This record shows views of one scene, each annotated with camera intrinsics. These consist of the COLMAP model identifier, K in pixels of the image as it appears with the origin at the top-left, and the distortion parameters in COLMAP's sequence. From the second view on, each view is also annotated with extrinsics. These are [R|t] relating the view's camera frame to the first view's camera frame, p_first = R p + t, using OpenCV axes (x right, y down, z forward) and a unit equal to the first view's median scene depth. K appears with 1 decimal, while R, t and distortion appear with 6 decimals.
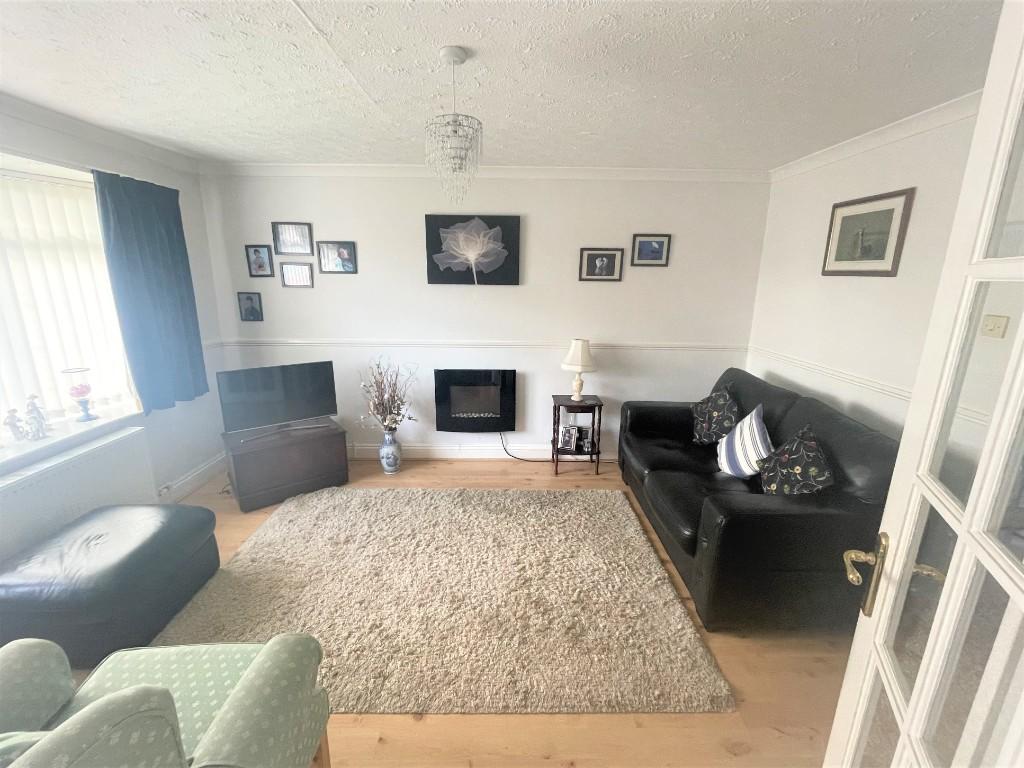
lens RADIAL K [[433.8, 0, 512.0], [0, 433.8, 384.0], [0, 0, 1]] dist [0.002679, -0.000180]
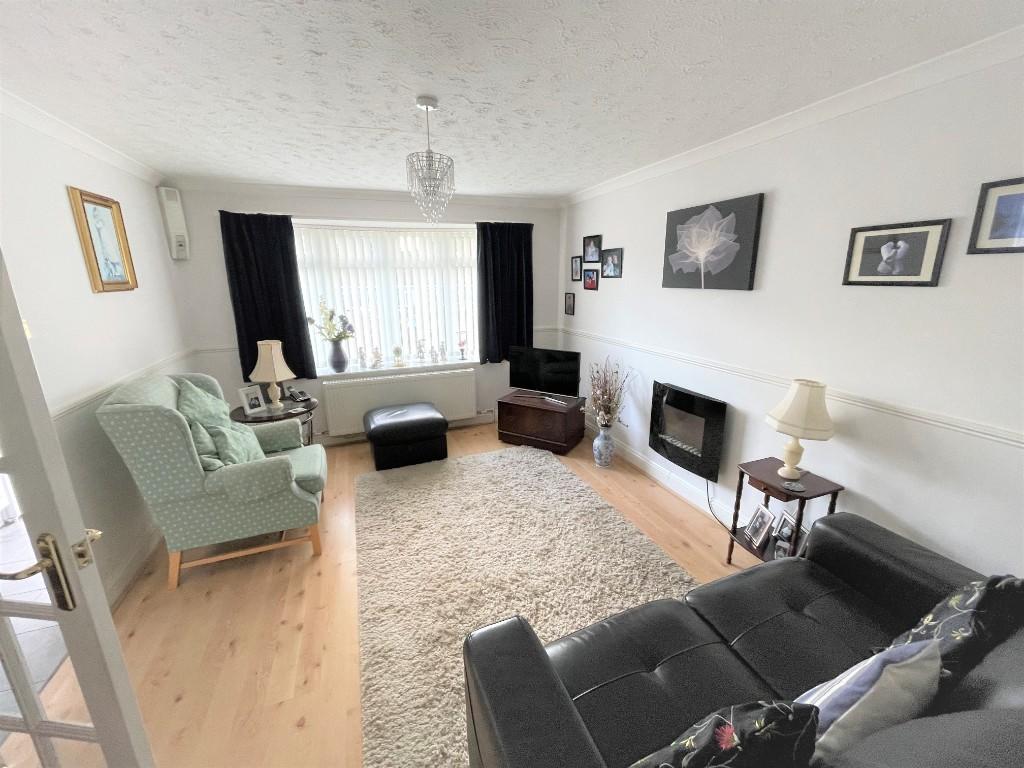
lens RADIAL K [[412.1, 0, 512.0], [0, 412.1, 384.0], [0, 0, 1]] dist [-0.002471, -0.000453]
pose [[0.347216, 0.223011, -0.910882, 0.542497], [-0.215505, 0.964293, 0.153940, -0.100322], [0.912687, 0.142849, 0.382878, 0.407044]]
